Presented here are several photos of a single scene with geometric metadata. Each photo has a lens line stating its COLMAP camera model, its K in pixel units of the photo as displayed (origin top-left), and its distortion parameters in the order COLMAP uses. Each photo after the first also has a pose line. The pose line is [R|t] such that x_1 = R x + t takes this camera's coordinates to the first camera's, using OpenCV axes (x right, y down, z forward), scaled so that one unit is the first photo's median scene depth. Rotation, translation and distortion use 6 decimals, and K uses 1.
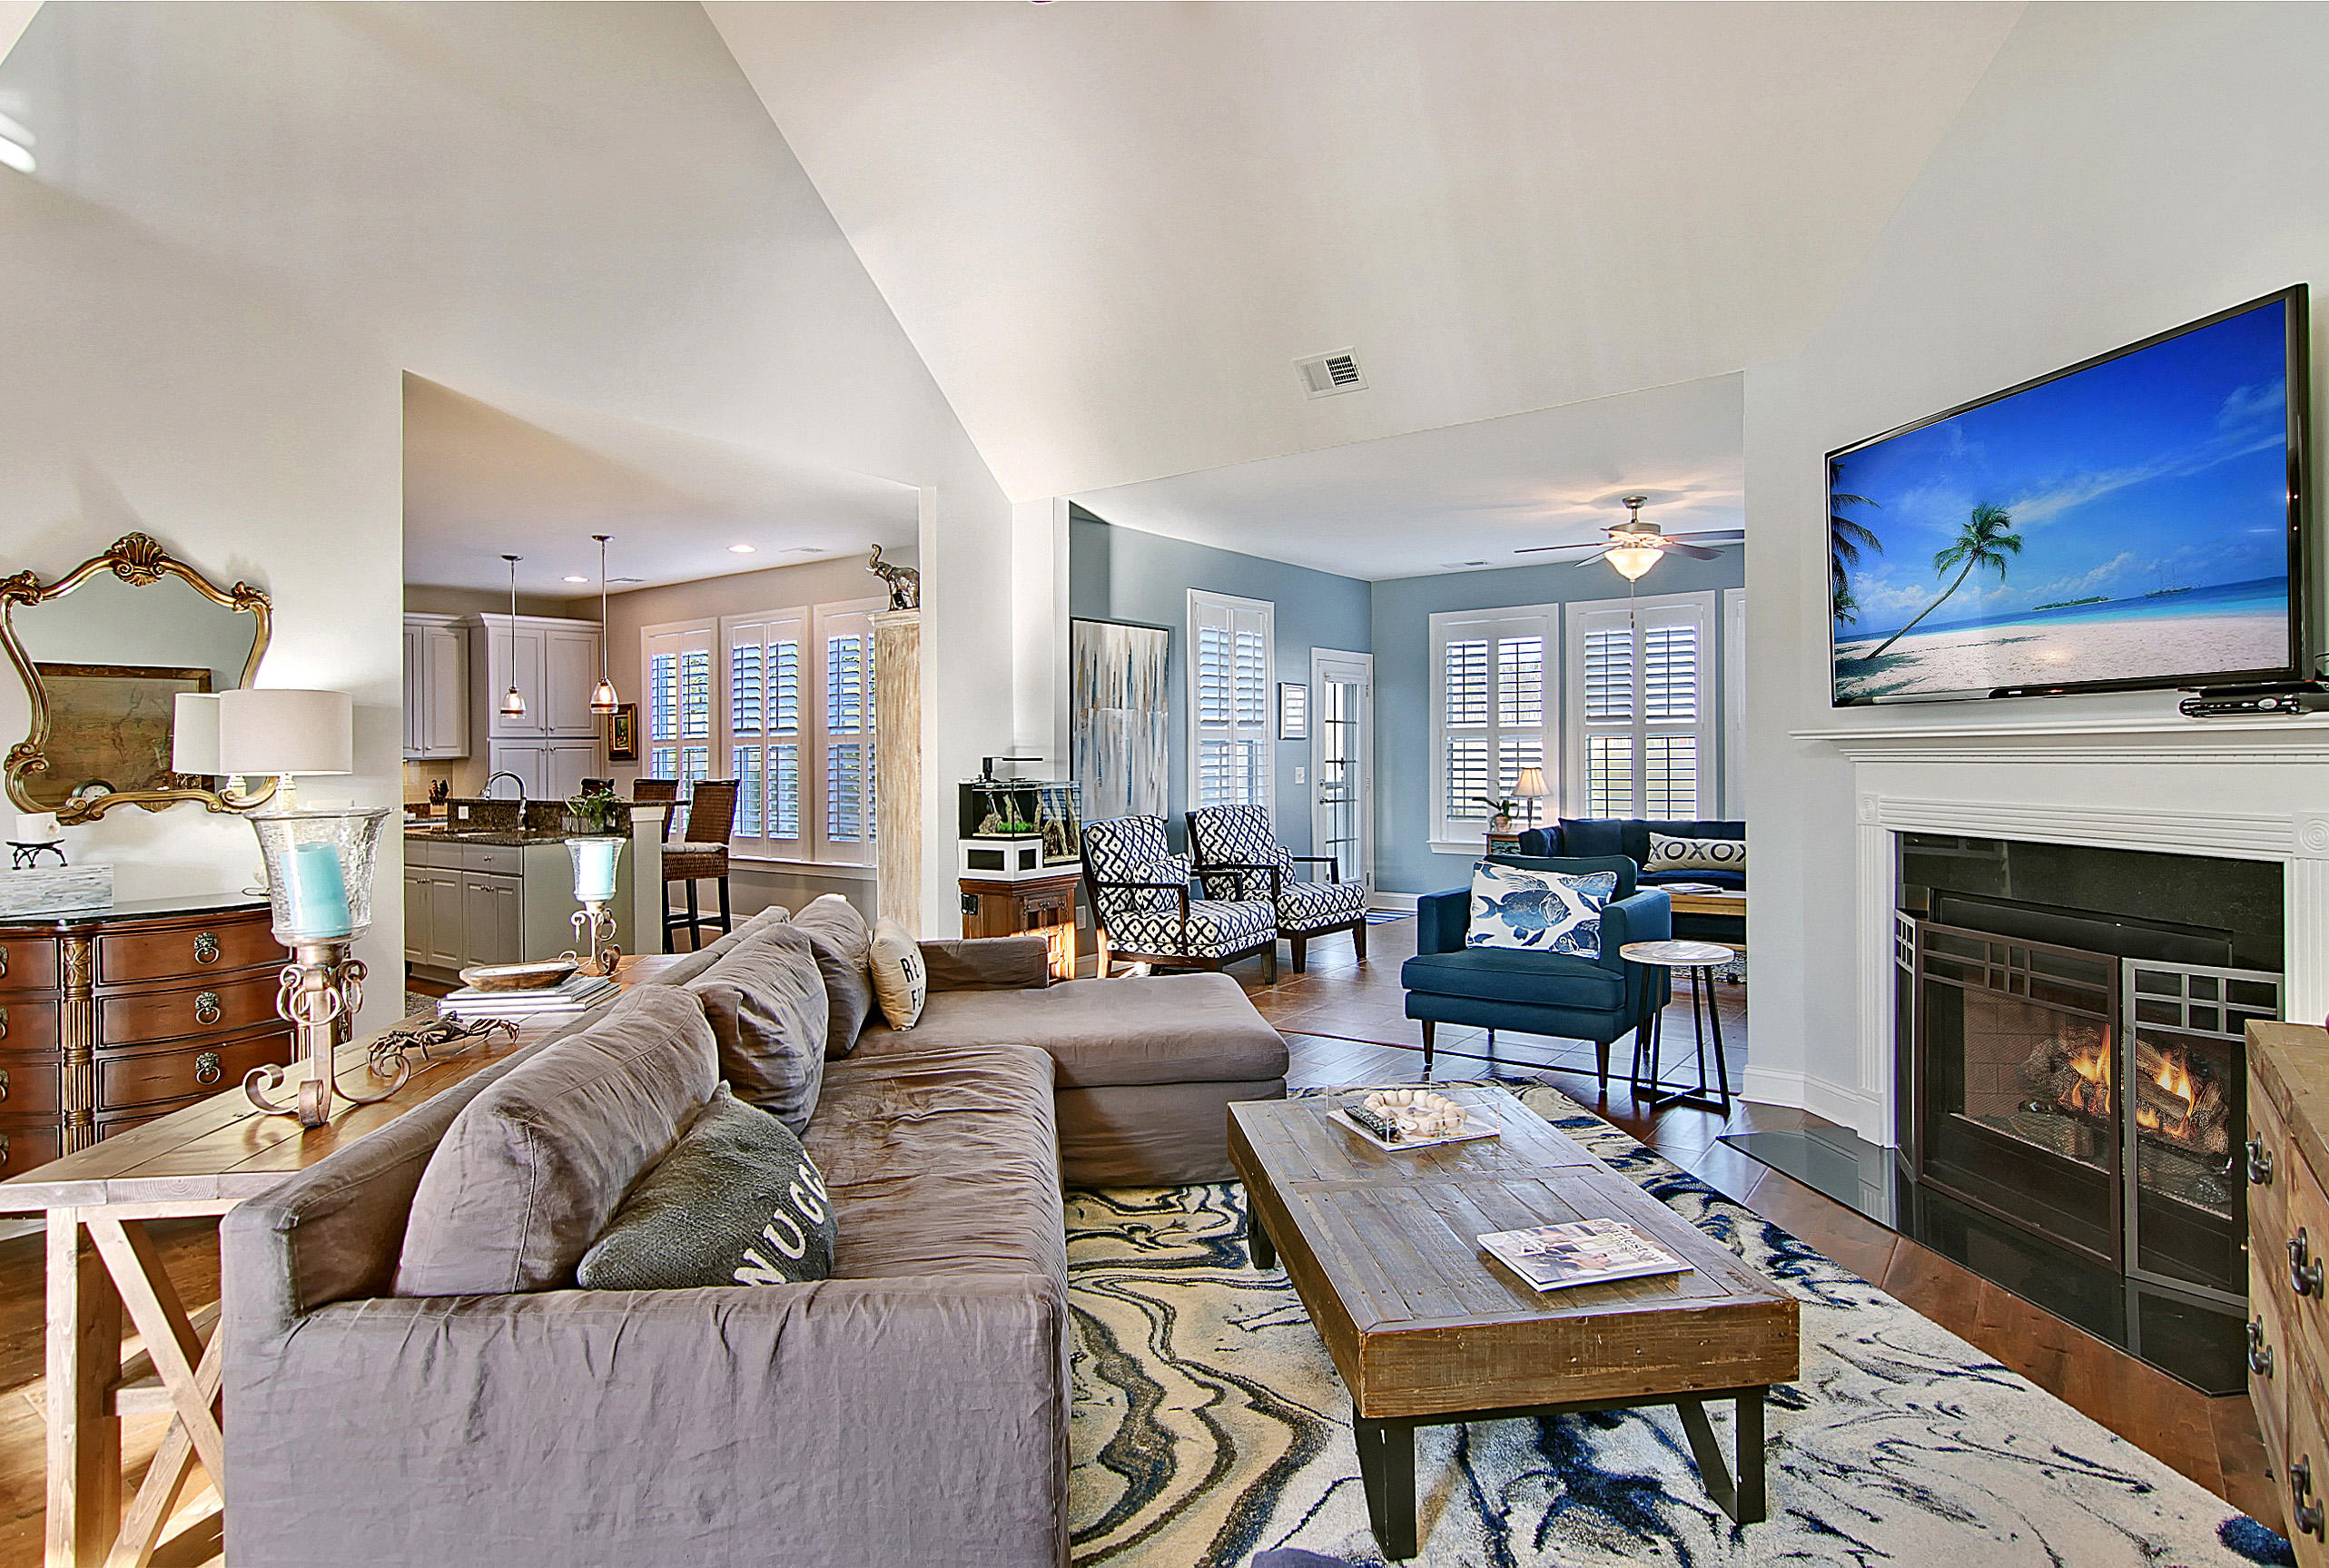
lens RADIAL K [[1178.3, 0, 1178.3], [0, 1178.3, 749.9], [0, 0, 1]] dist [0.019348, 0.000824]
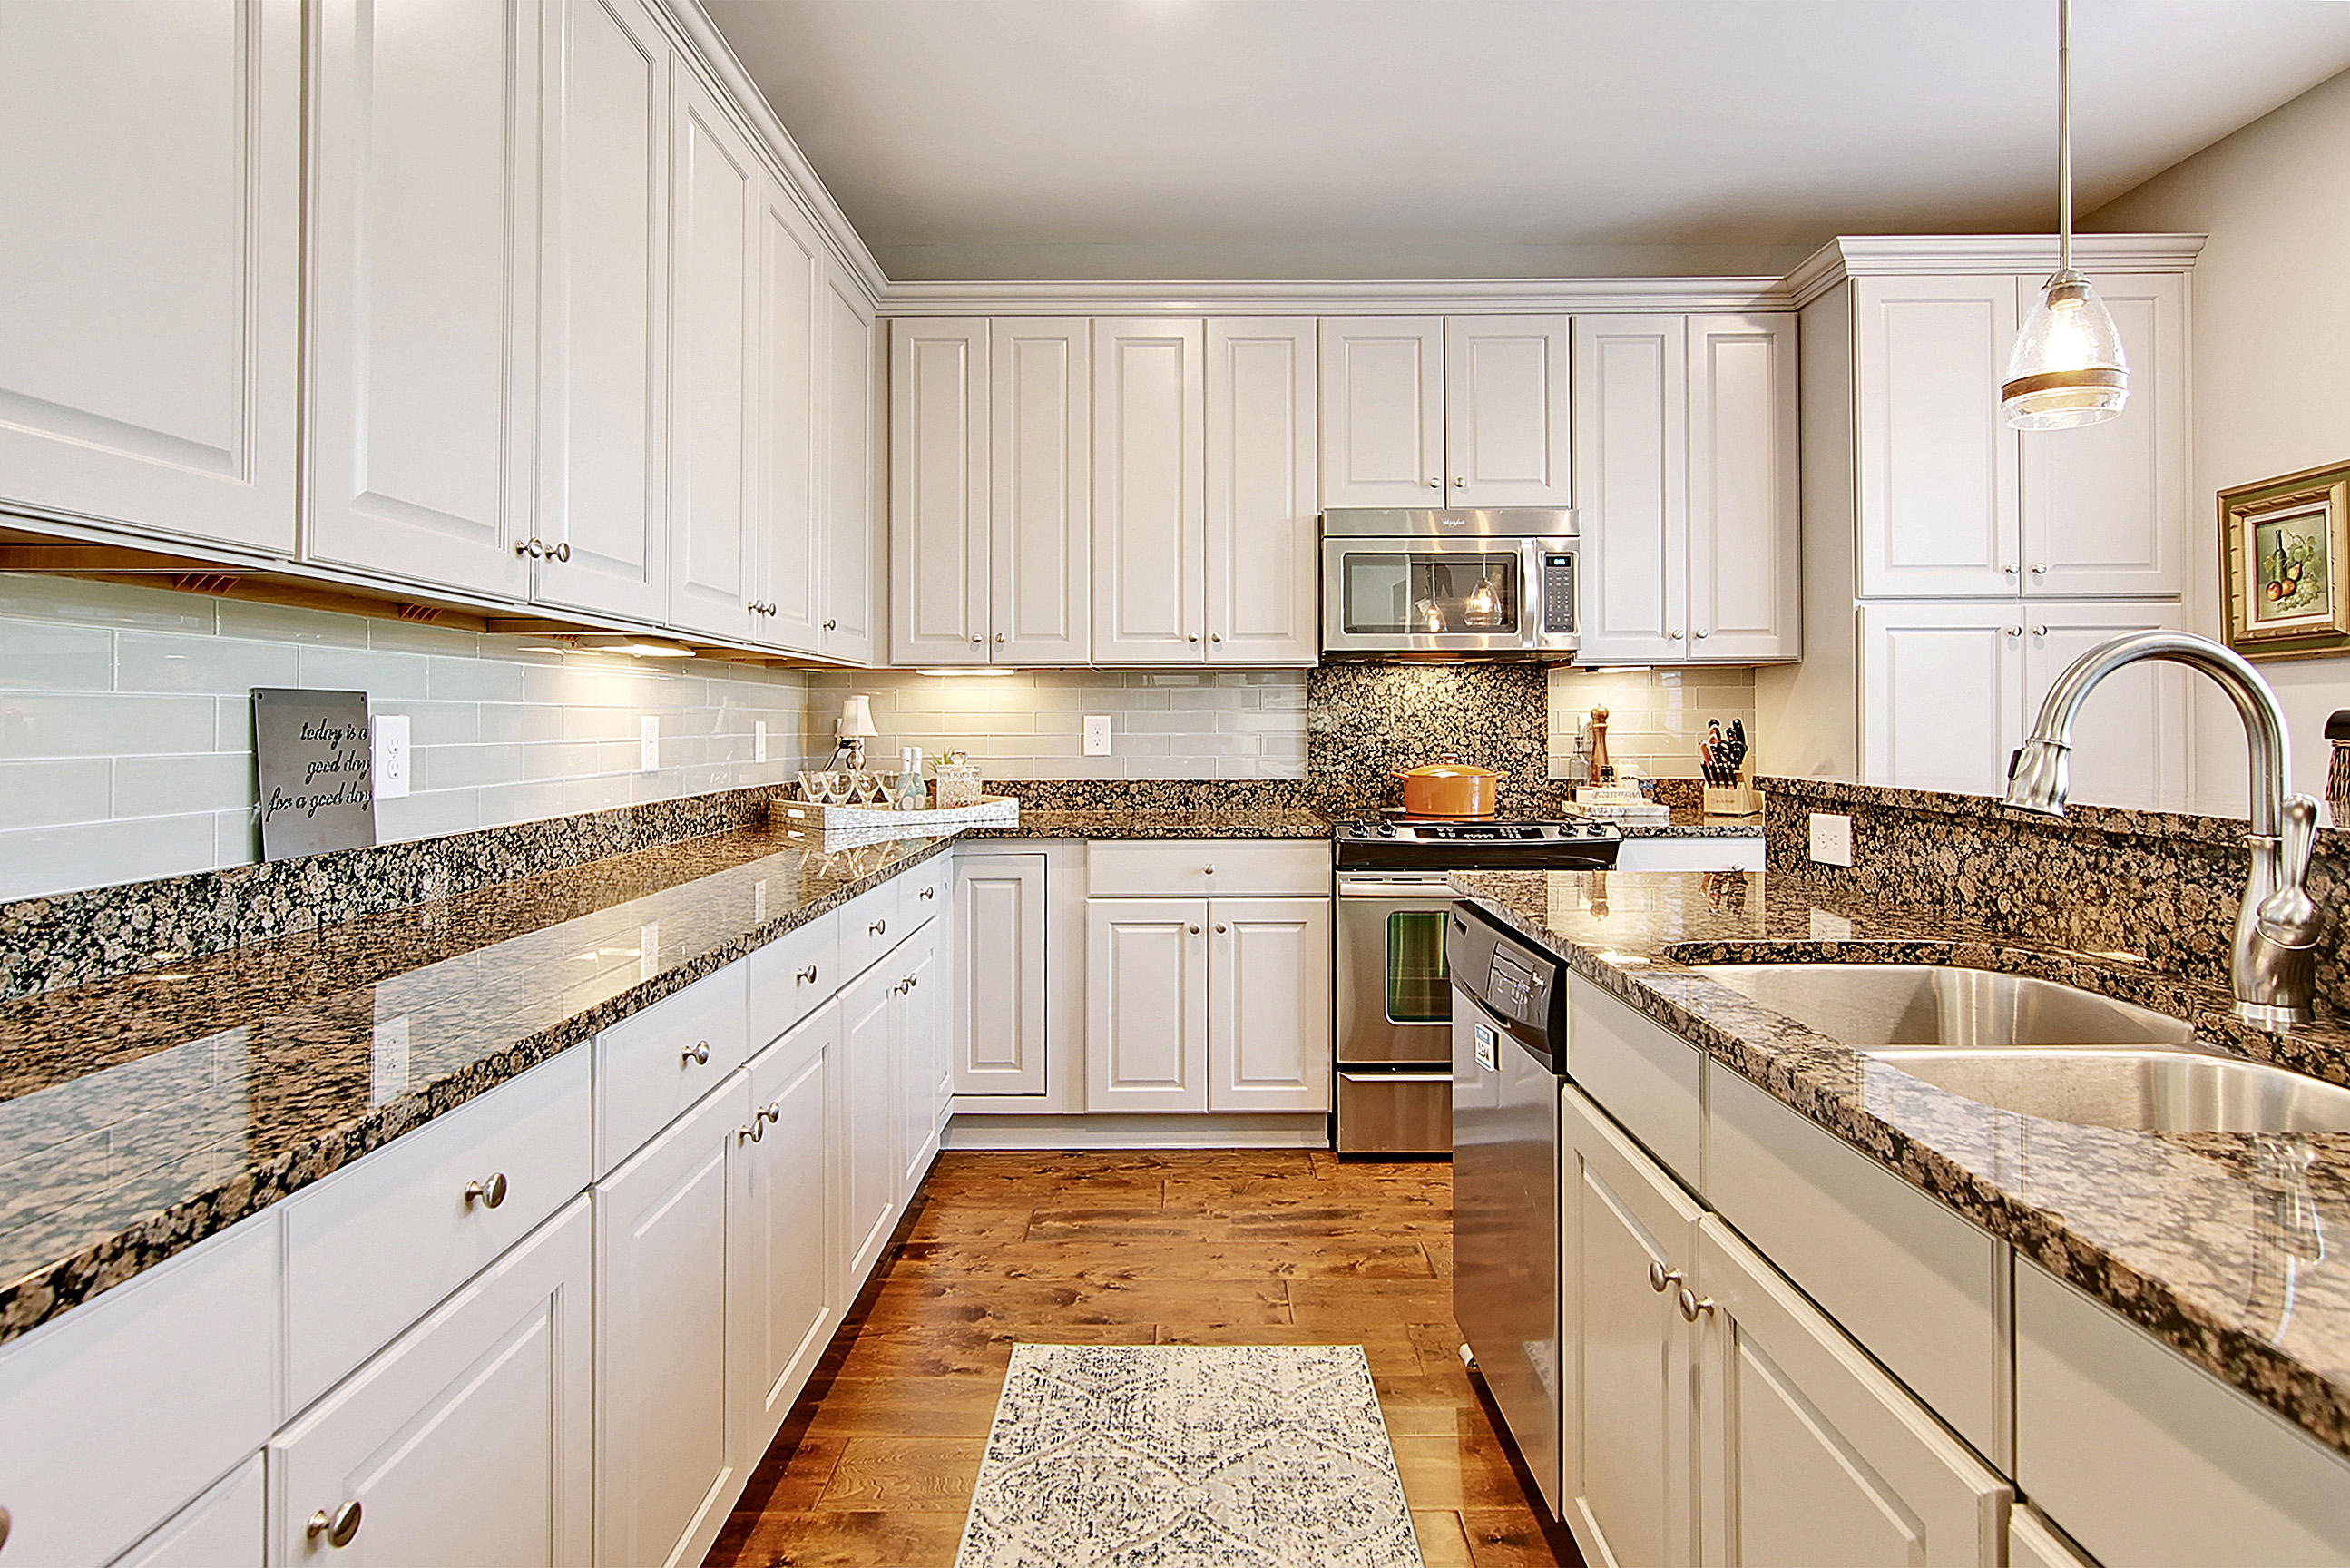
lens RADIAL K [[1265.8, 0, 1225.8], [0, 1265.8, 690.9], [0, 0, 1]] dist [0.000357, 0.001923]
pose [[0.606764, -0.007371, -0.794848, -0.405894], [-0.003123, 0.999927, -0.011657, 0.022023], [0.794876, 0.009555, 0.606696, 0.641085]]
